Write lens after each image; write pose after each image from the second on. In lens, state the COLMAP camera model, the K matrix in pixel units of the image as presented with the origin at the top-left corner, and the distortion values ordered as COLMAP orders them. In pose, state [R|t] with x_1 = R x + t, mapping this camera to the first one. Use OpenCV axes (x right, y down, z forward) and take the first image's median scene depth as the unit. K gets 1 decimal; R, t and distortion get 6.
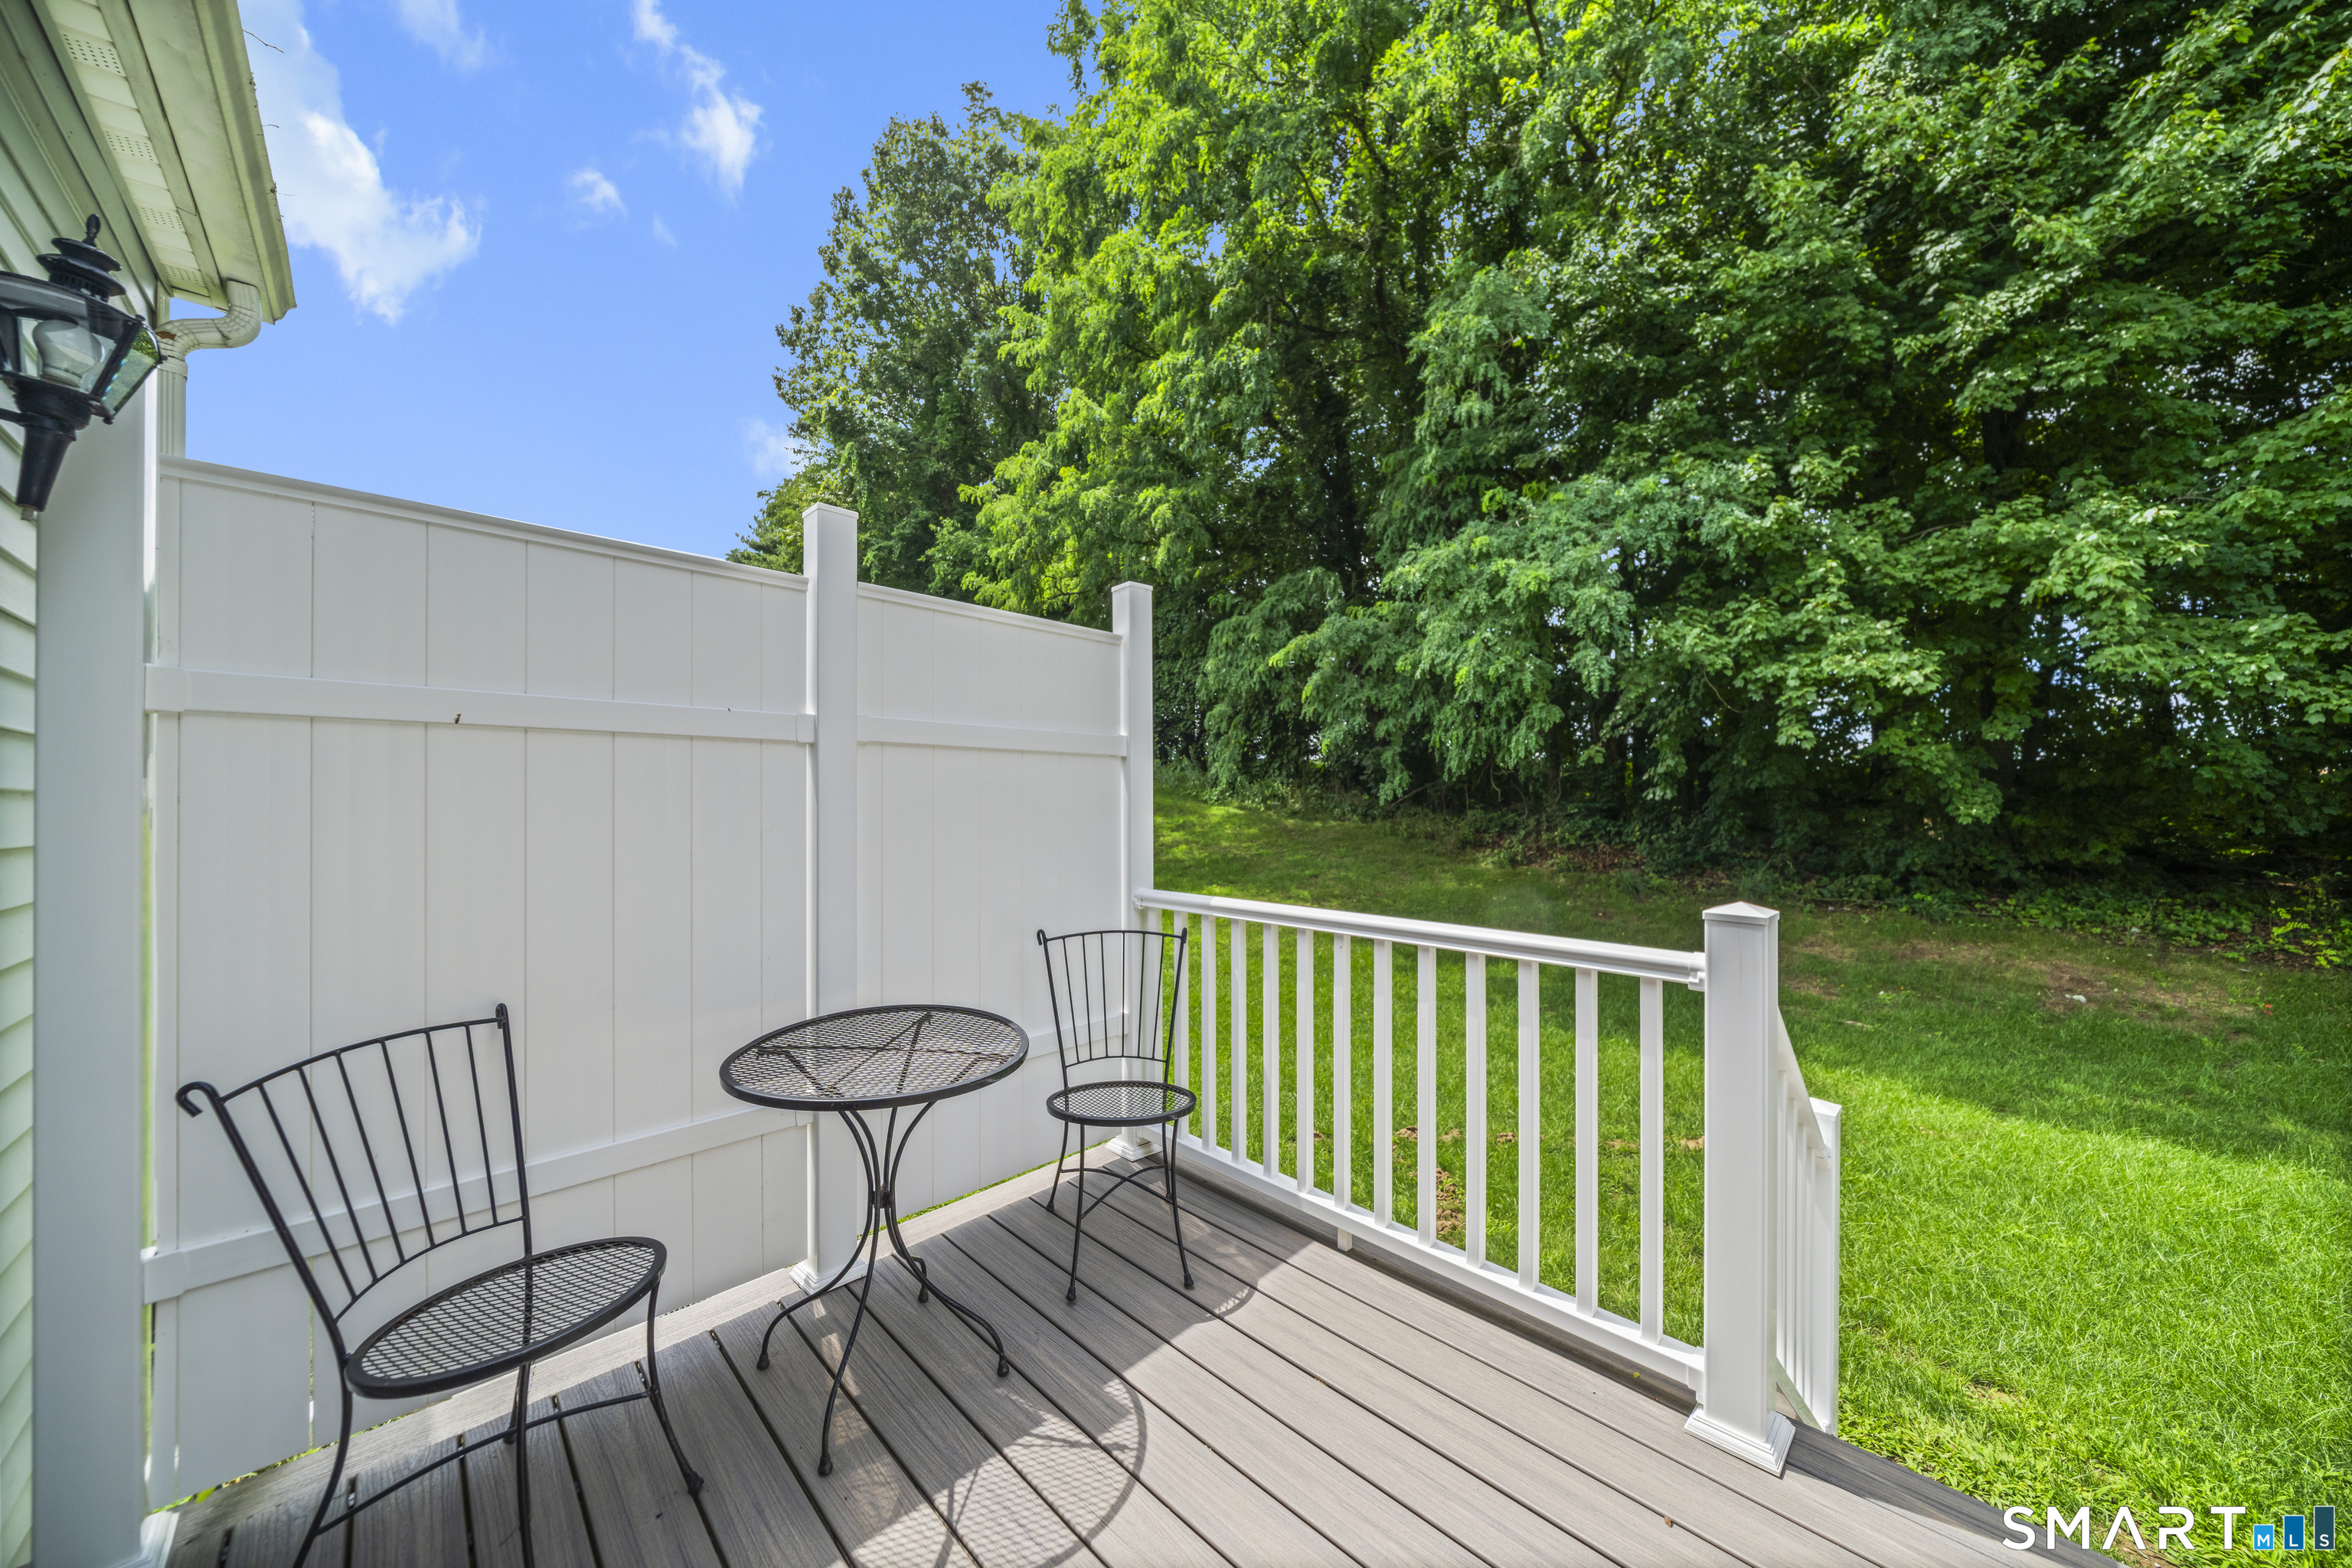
lens RADIAL K [[804.6, 0, 1176.0], [0, 804.6, 784.0], [0, 0, 1]] dist [-0.000130, -0.000024]
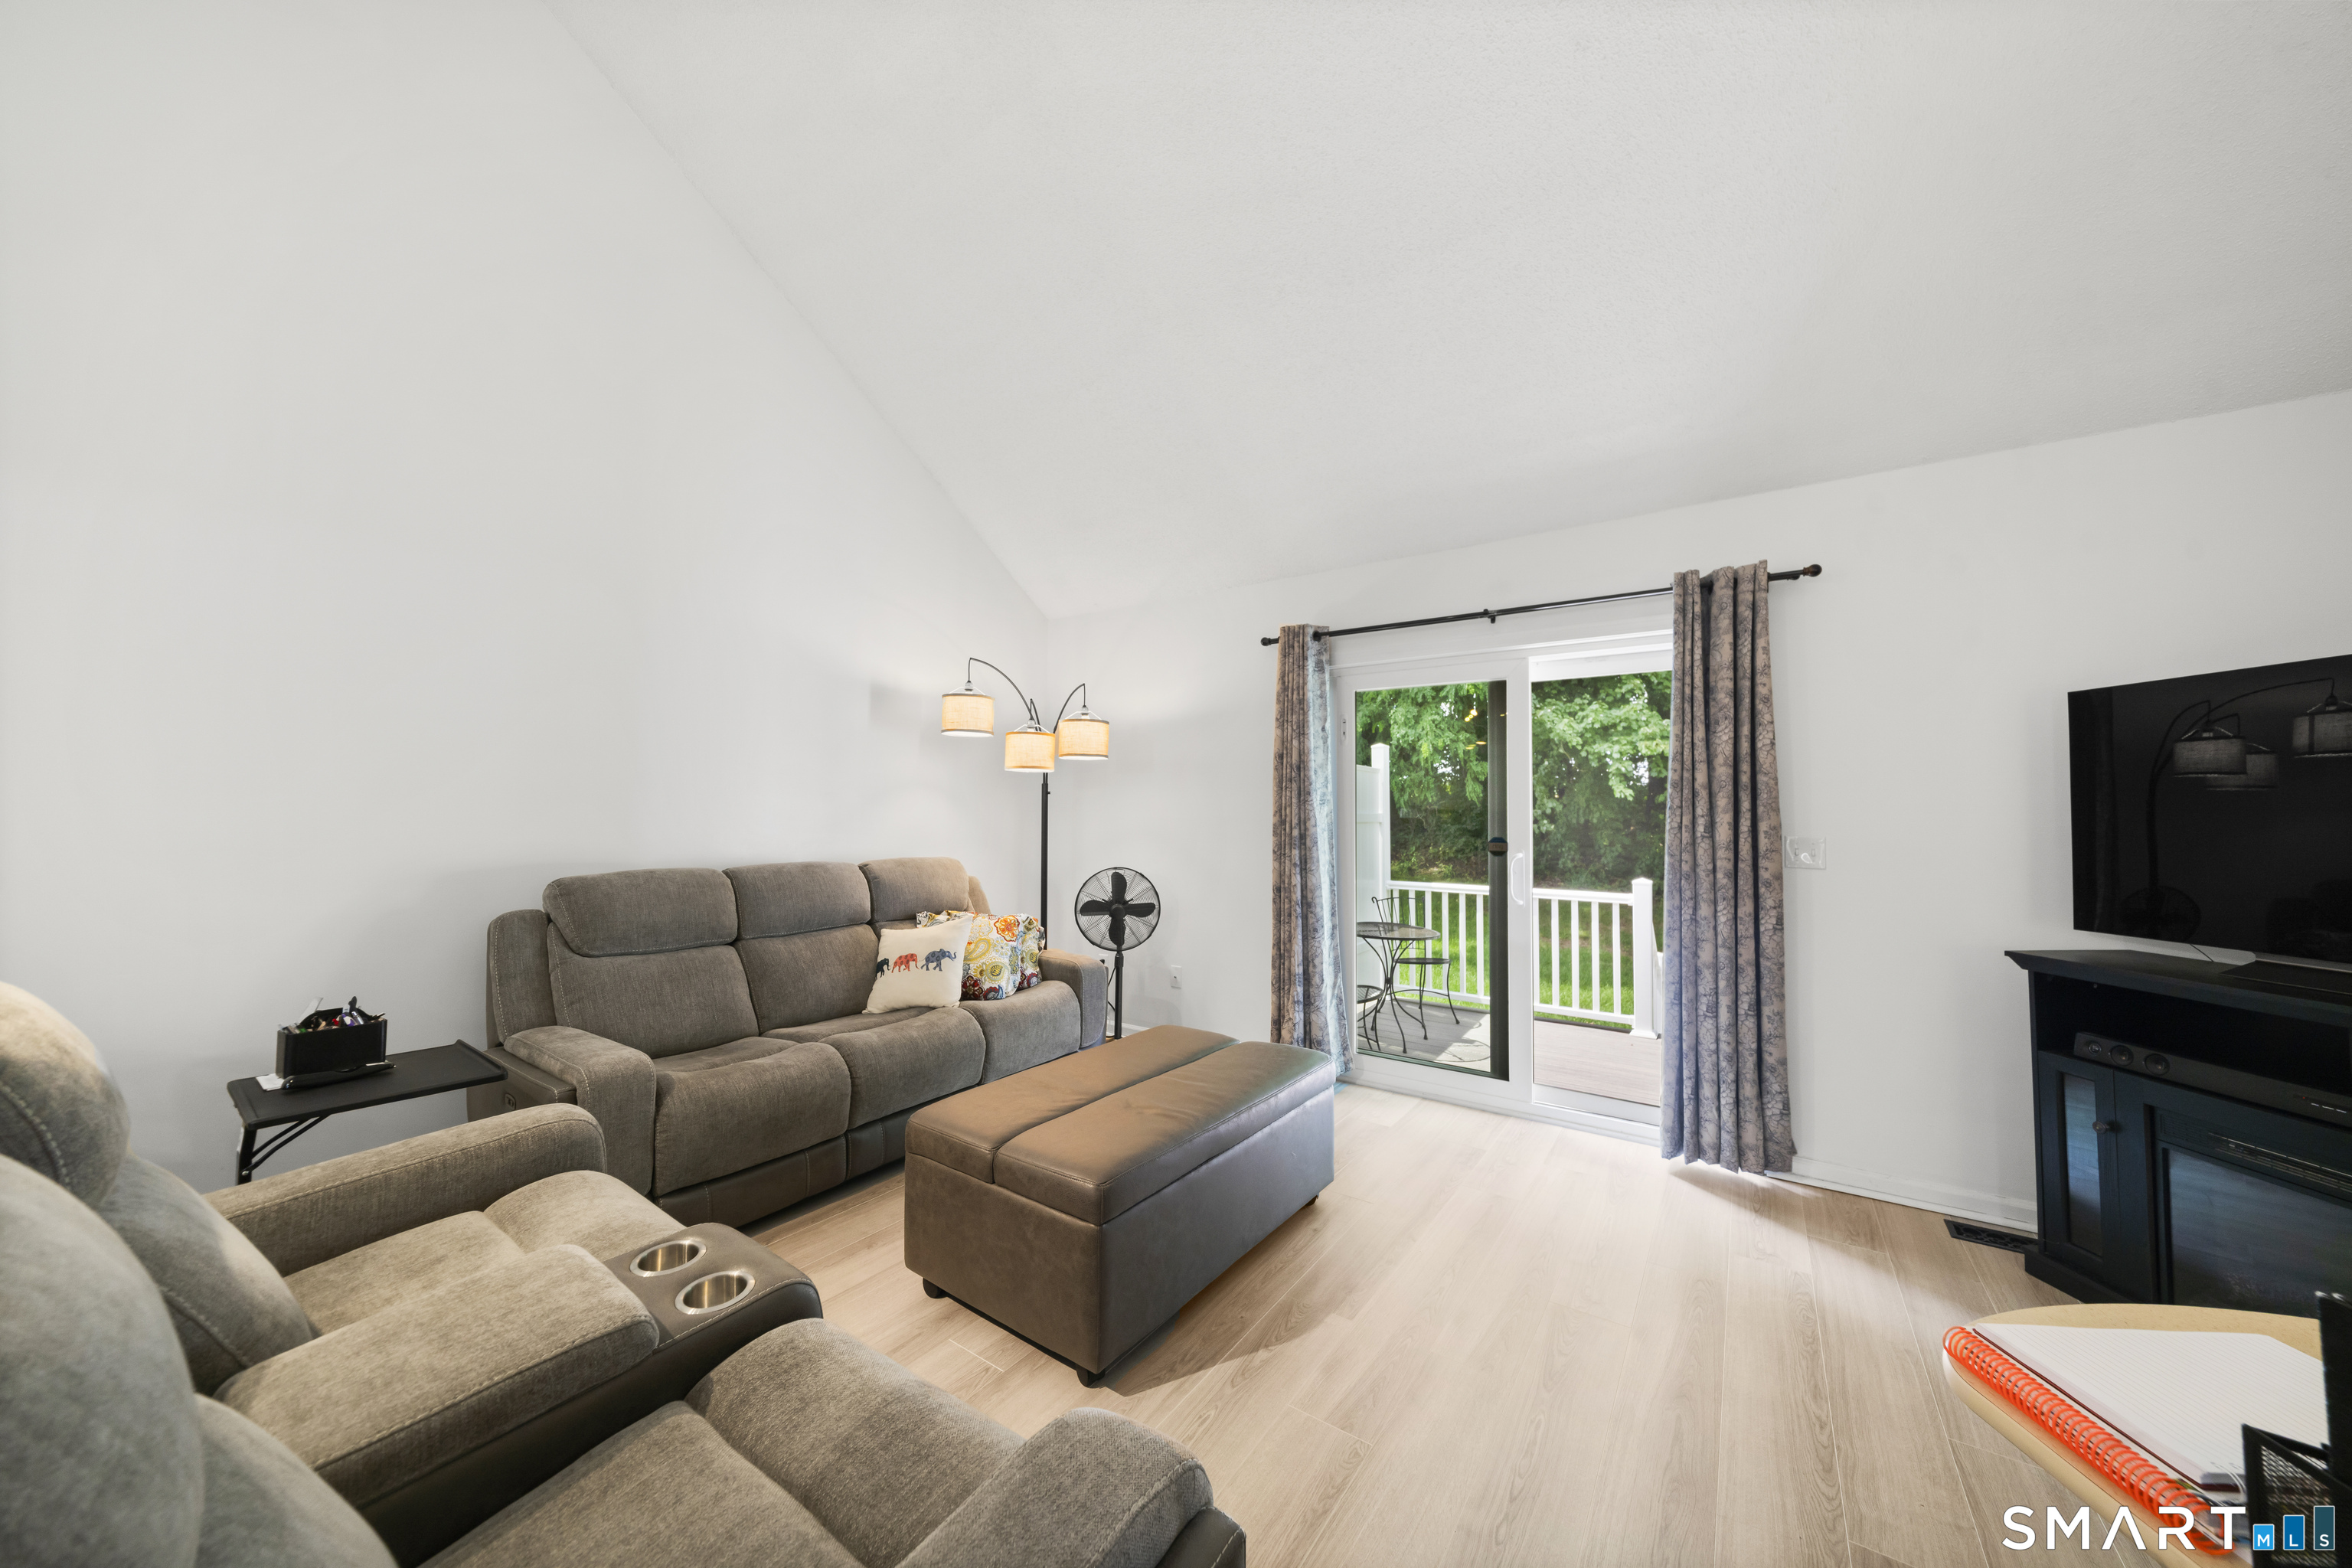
lens RADIAL K [[795.0, 0, 1176.0], [0, 795.0, 784.0], [0, 0, 1]] dist [-0.000132, -0.000020]
pose [[0.984267, 0.008267, 0.176492, -1.103563], [-0.004754, 0.999782, -0.020319, -0.102162], [-0.176622, 0.019160, 0.984092, -1.177694]]
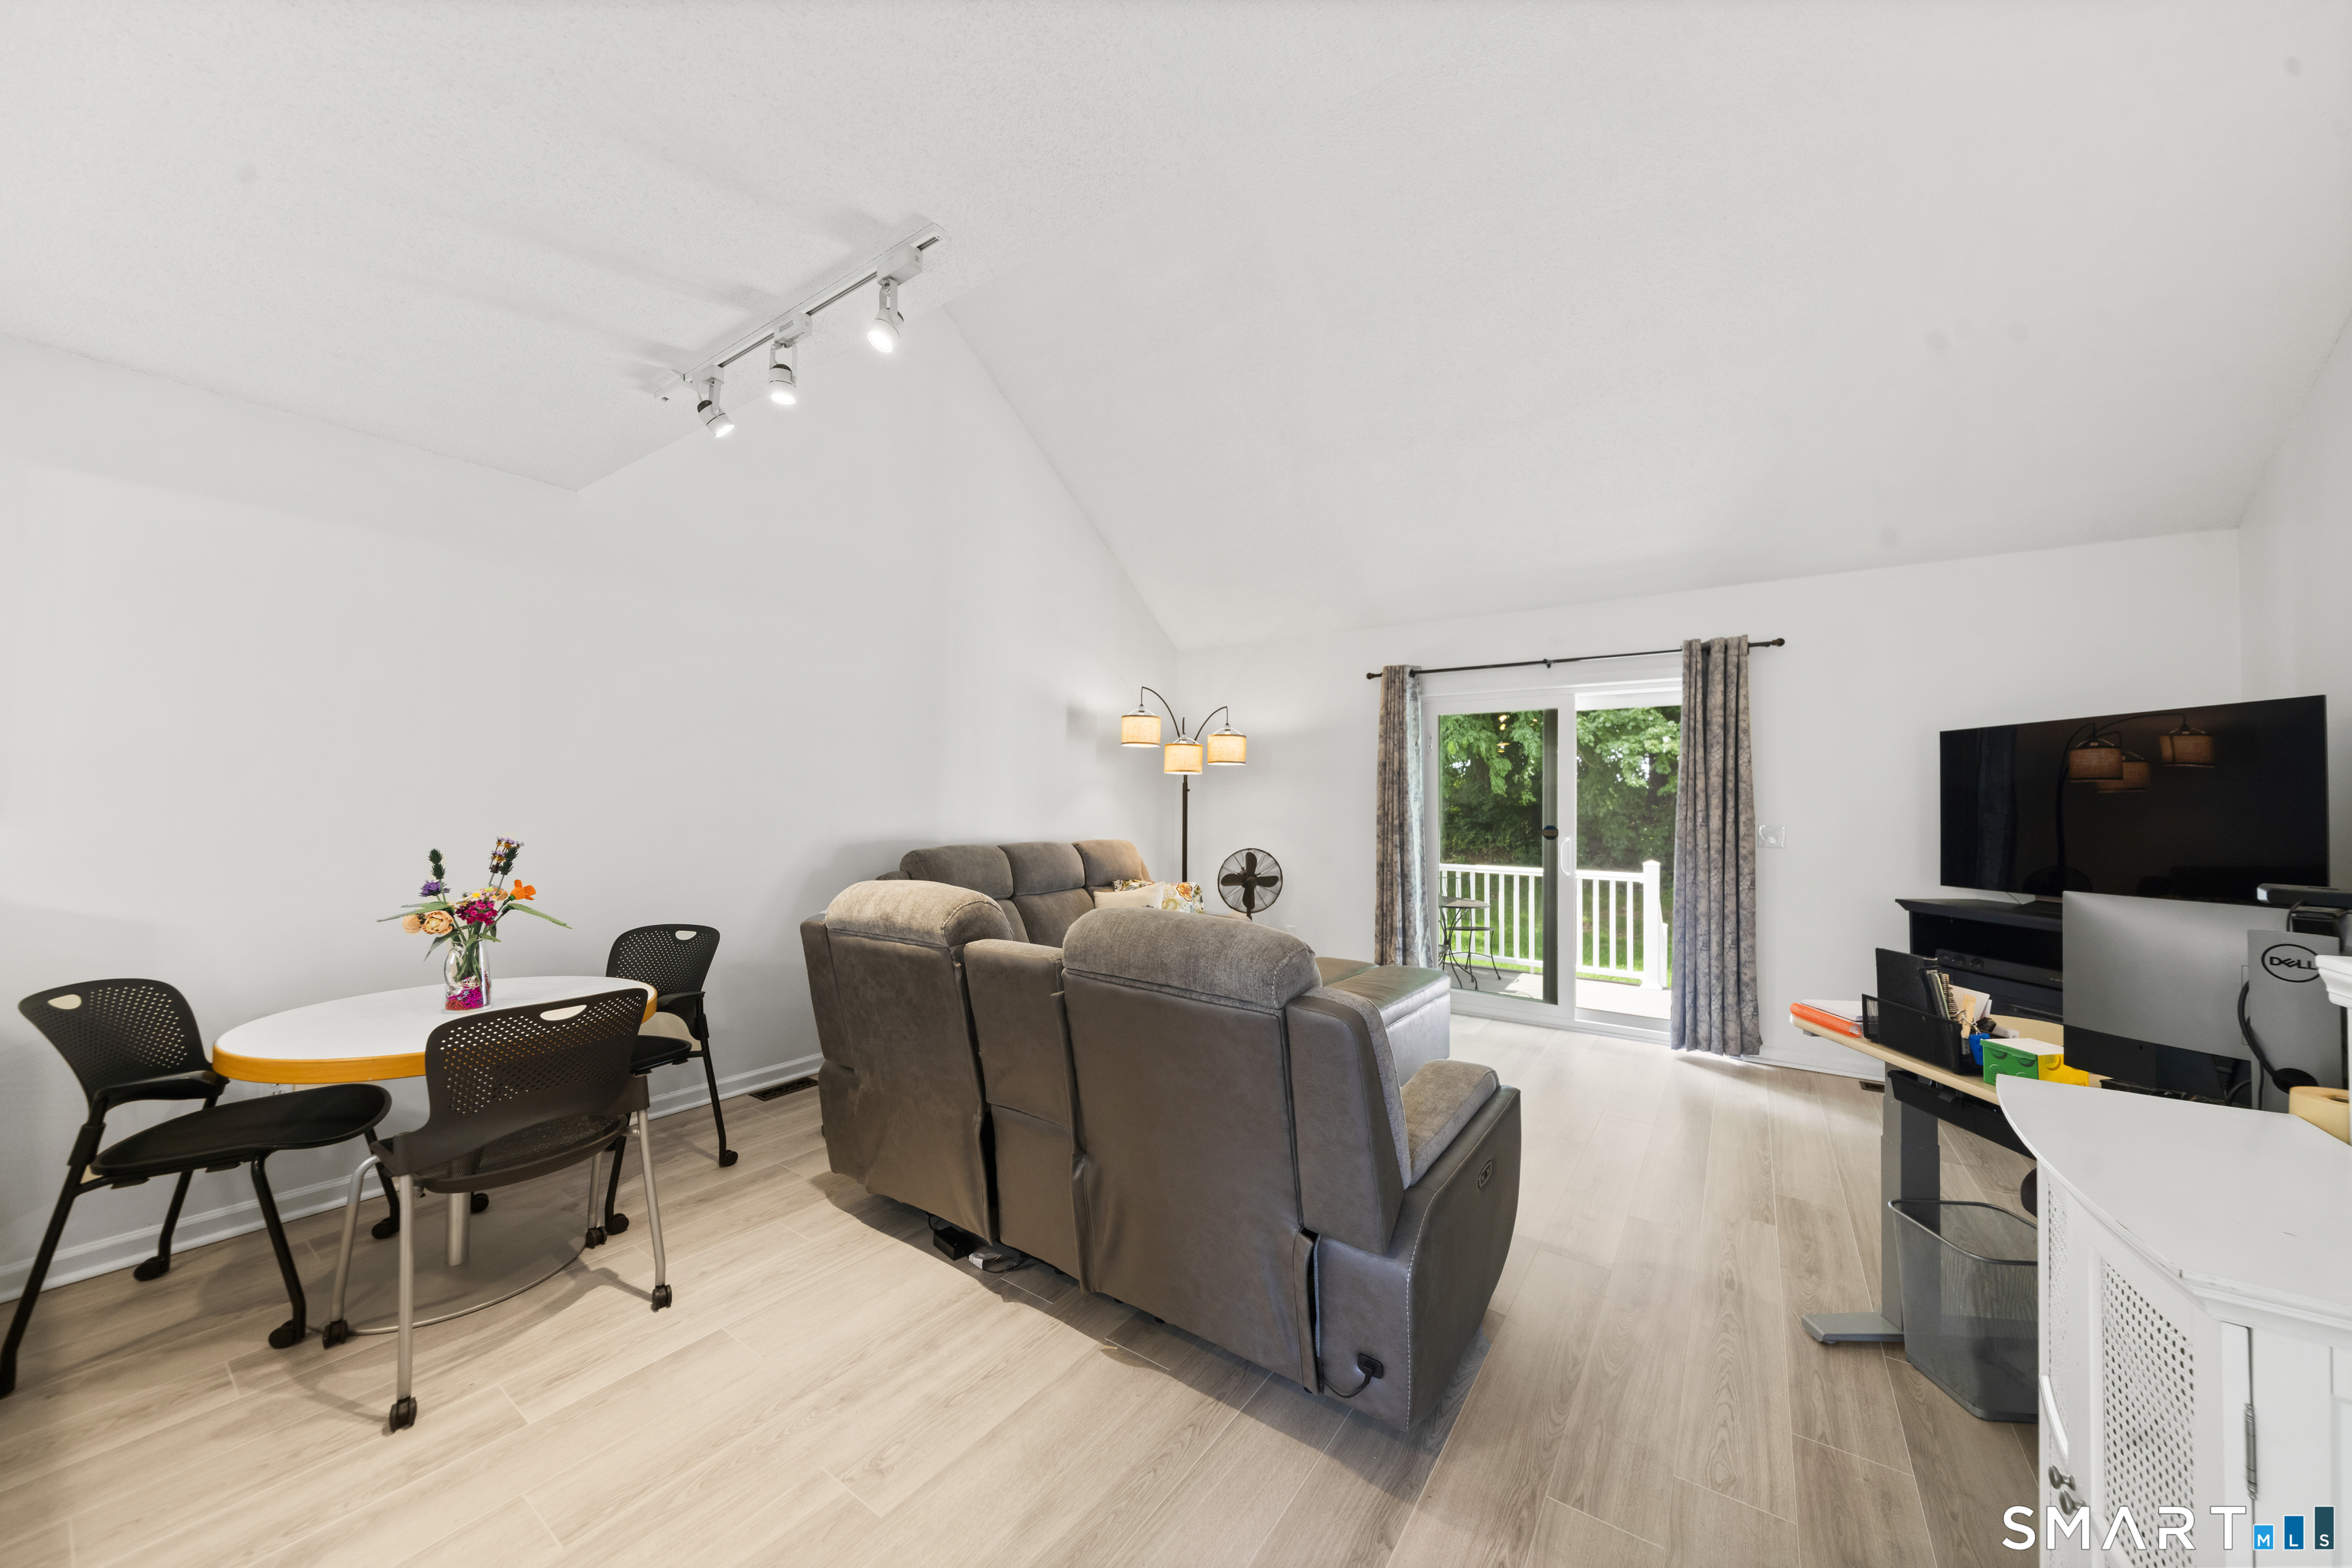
lens RADIAL K [[804.6, 0, 1176.0], [0, 804.6, 784.0], [0, 0, 1]] dist [-0.000130, -0.000024]
pose [[0.982802, 0.011405, 0.184310, -1.519116], [-0.009595, 0.999897, -0.010712, -0.110074], [-0.184413, 0.008759, 0.982810, -1.608725]]
